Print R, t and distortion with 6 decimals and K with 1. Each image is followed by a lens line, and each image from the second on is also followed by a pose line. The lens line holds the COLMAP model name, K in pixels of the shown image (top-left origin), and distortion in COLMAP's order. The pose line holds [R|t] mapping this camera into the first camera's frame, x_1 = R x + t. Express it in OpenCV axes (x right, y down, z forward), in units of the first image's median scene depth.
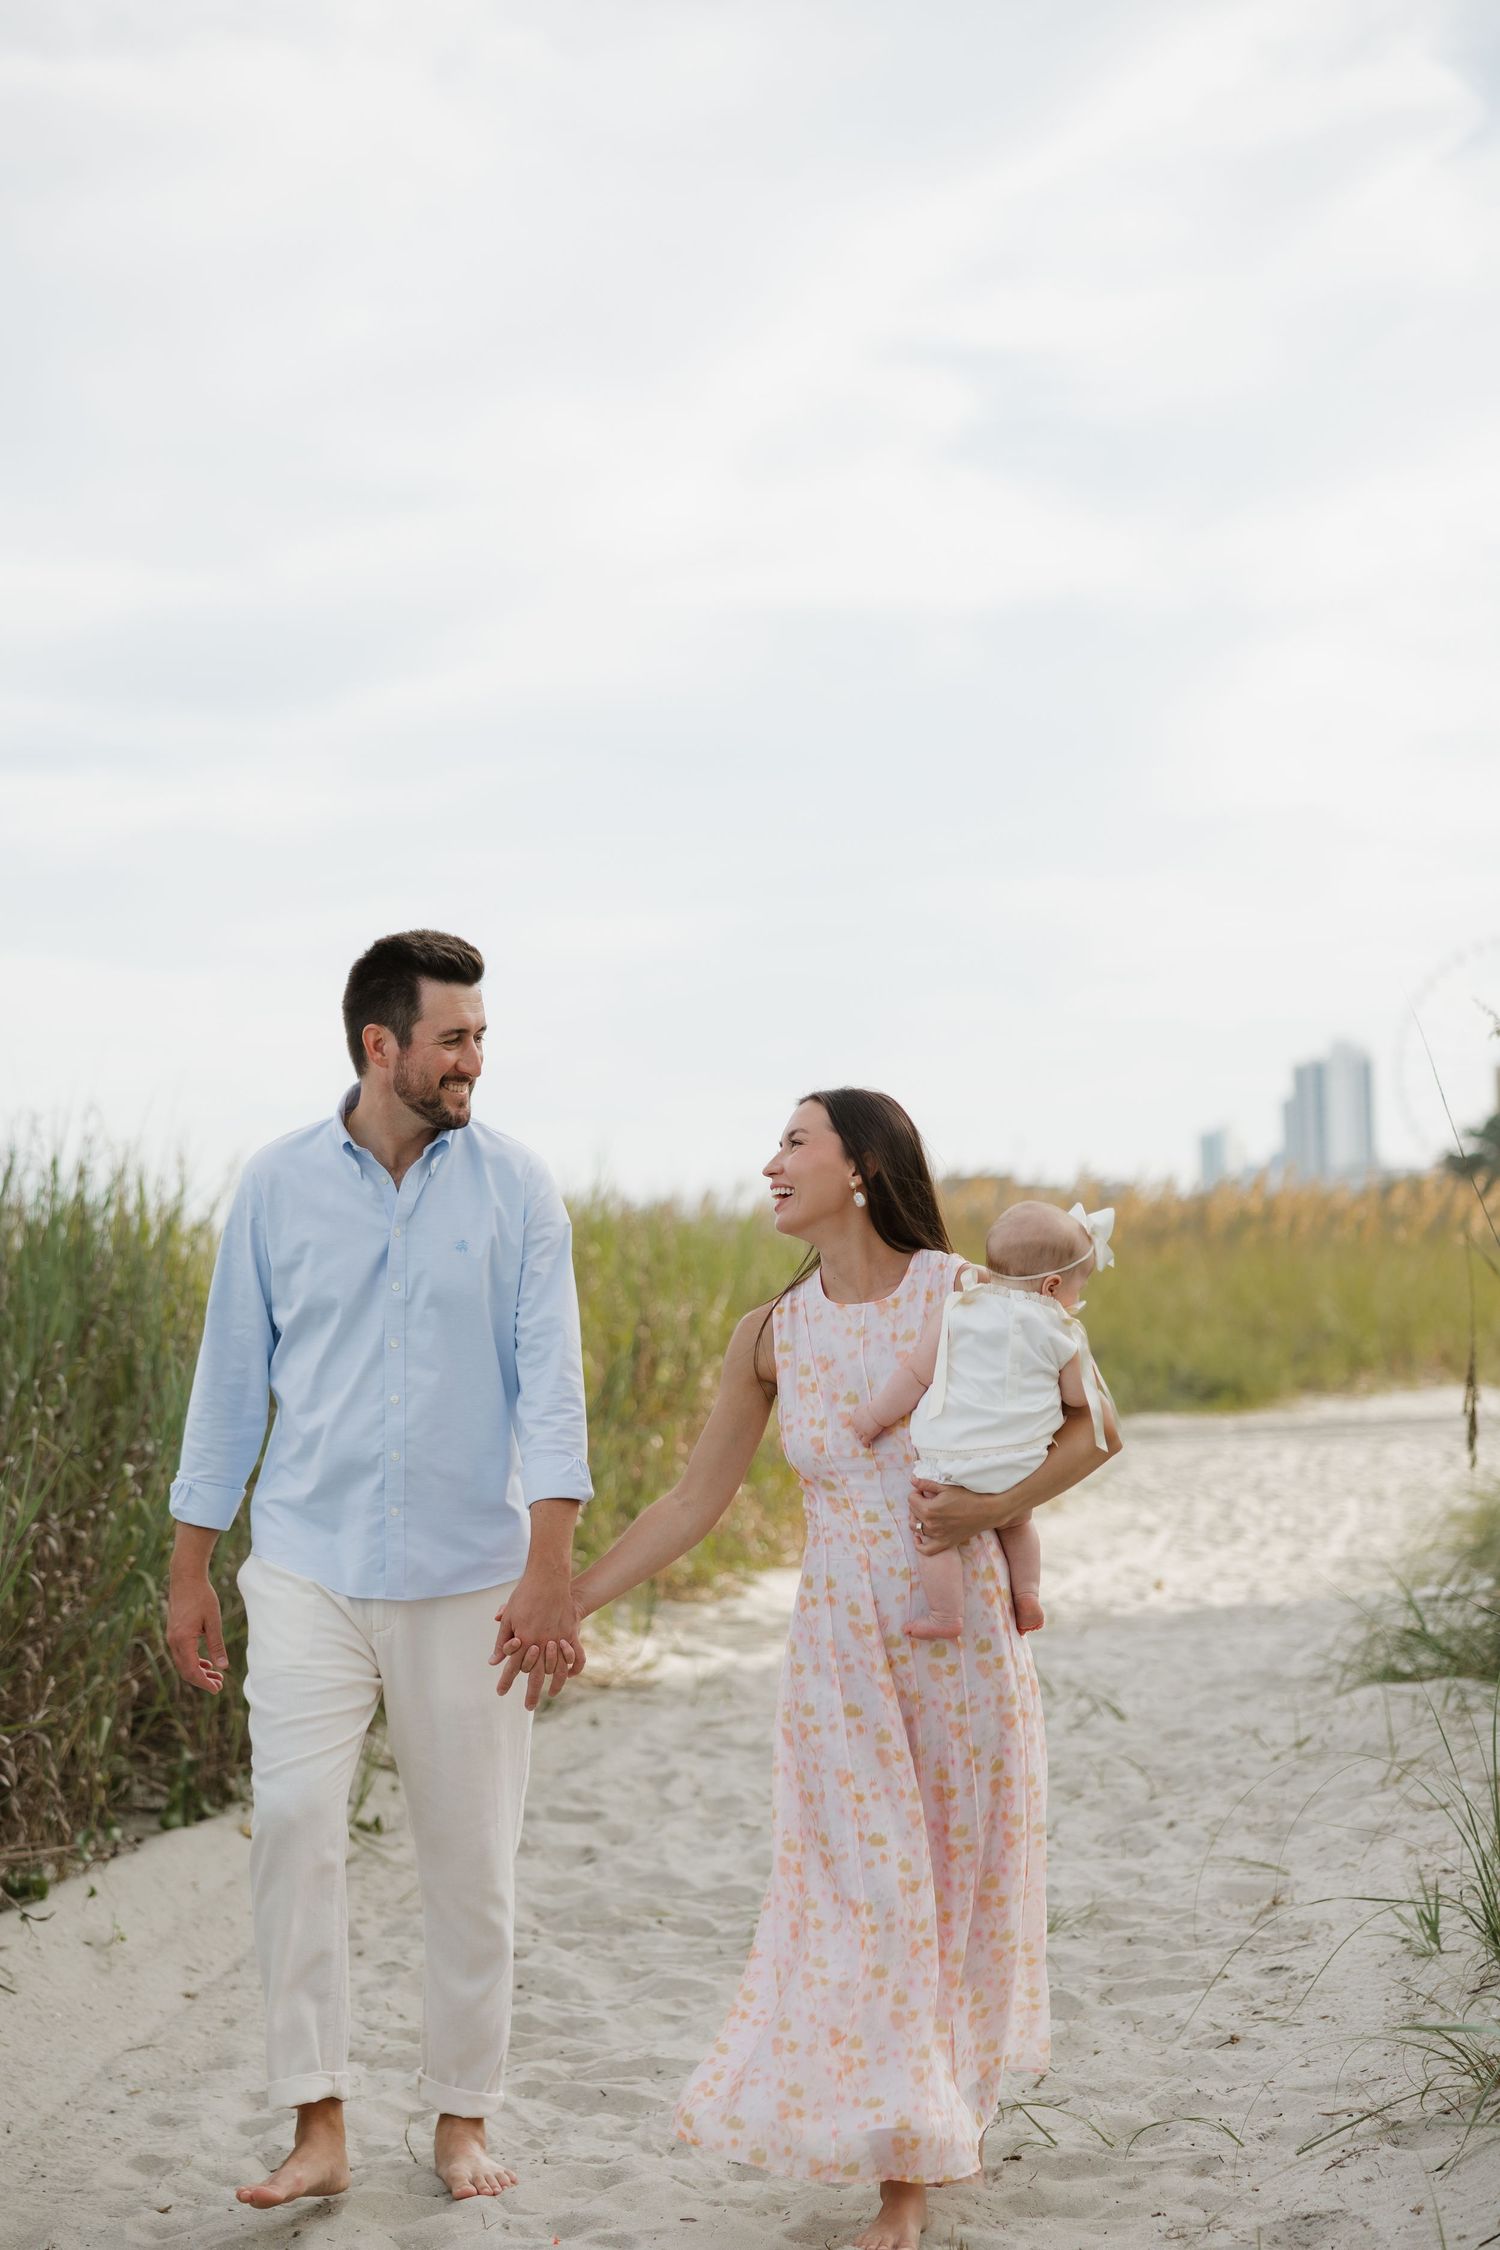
lens RADIAL K [[4144.6, 0, 750.0], [0, 4144.6, 1125.0], [0, 0, 1]] dist [-0.017290, 0.054398]
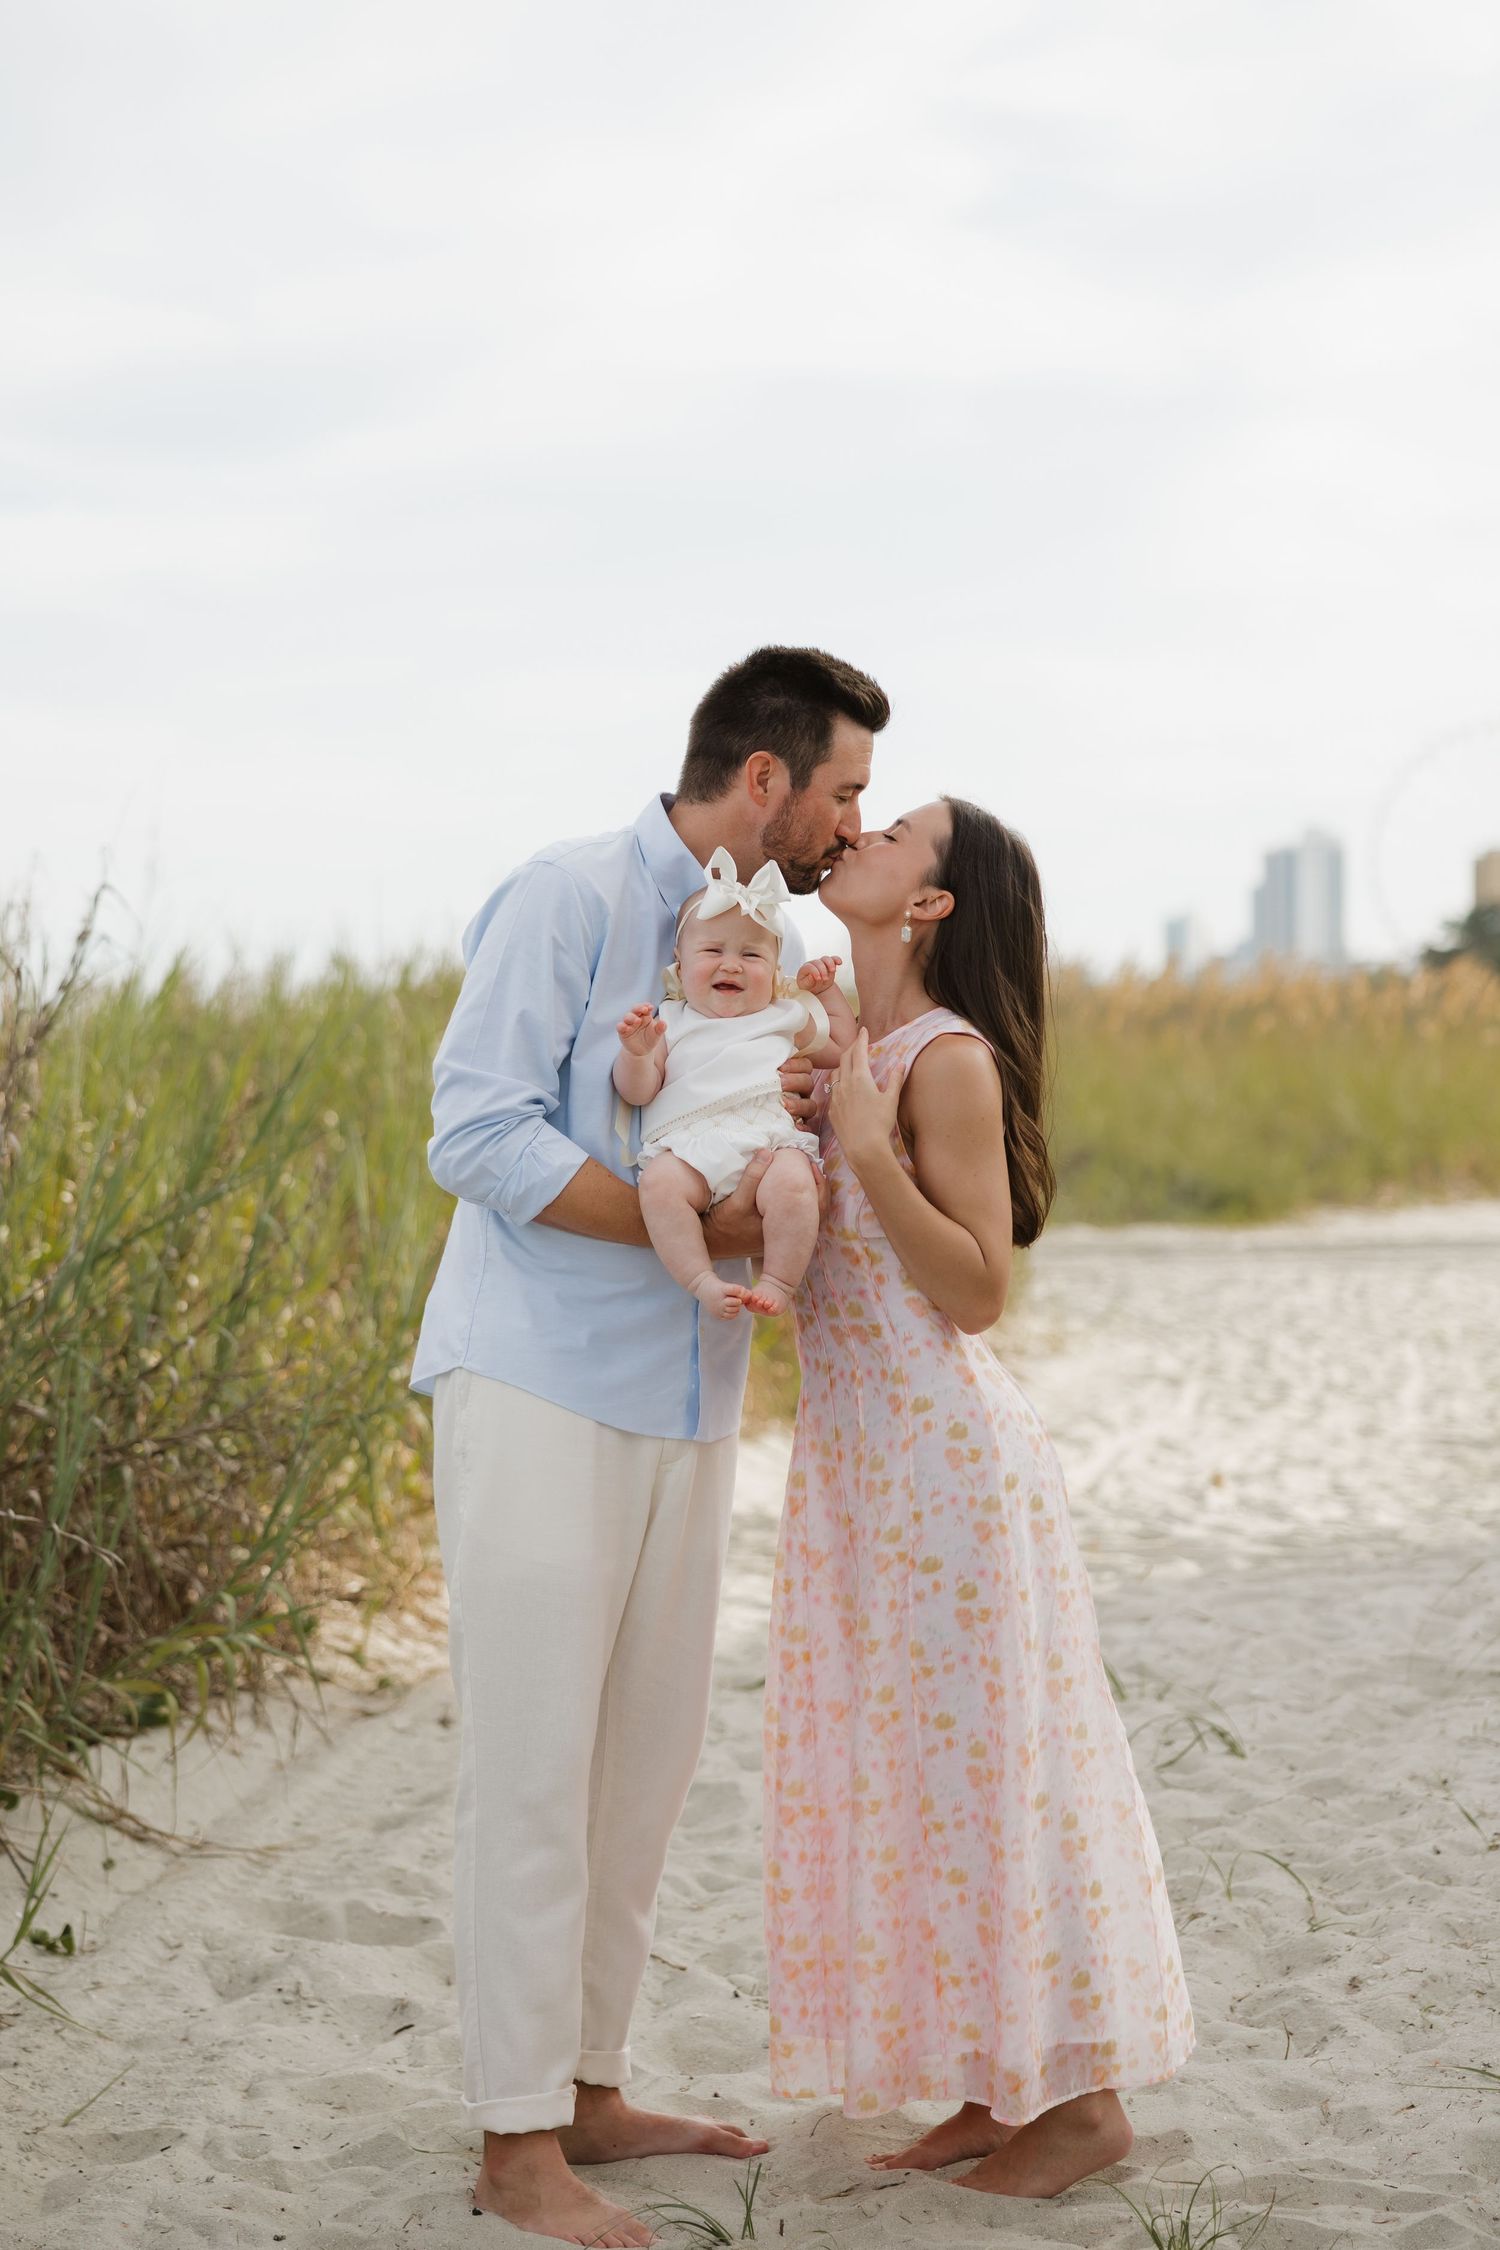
lens RADIAL K [[4144.6, 0, 750.0], [0, 4144.6, 1125.0], [0, 0, 1]] dist [-0.017290, 0.054398]
pose [[0.999501, 0.028710, 0.013196, 0.000273], [-0.029383, 0.998108, 0.054017, 0.007858], [-0.011620, -0.054378, 0.998453, 0.276832]]
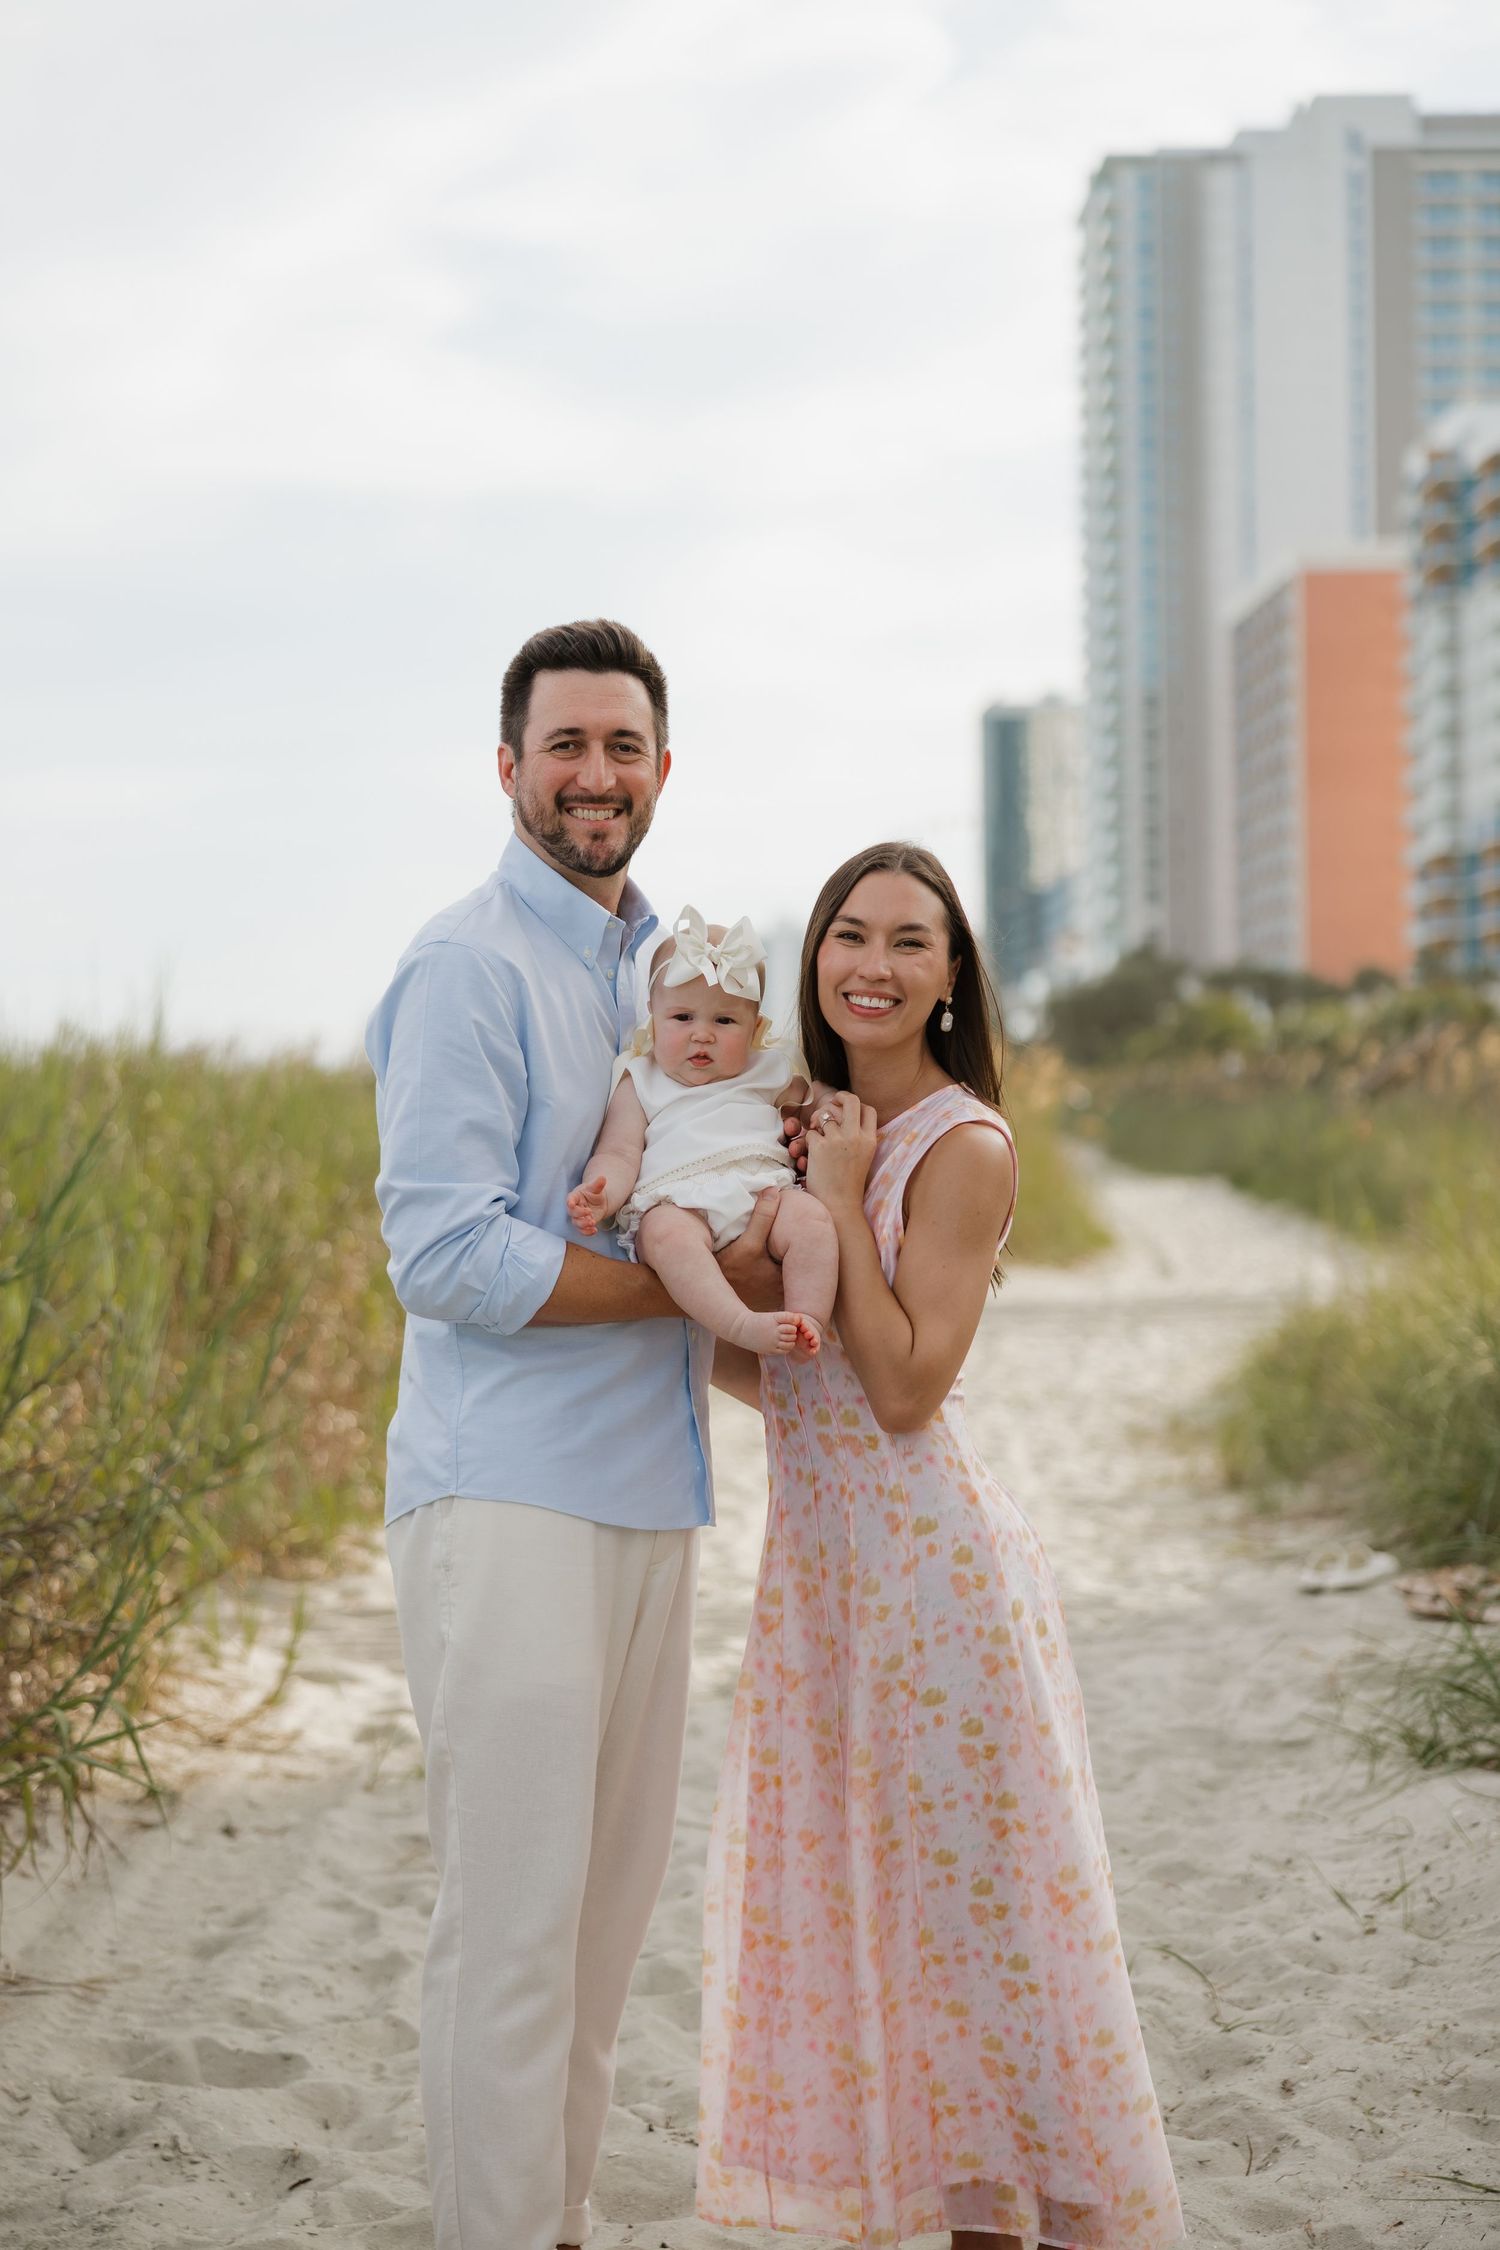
lens RADIAL K [[3928.8, 0, 750.0], [0, 3928.8, 1125.0], [0, 0, 1]] dist [-0.003895, -0.026041]
pose [[0.989536, 0.017881, 0.143175, -0.039160], [-0.022523, 0.999270, 0.030866, 0.011956], [-0.142519, -0.033768, 0.989216, 0.325826]]
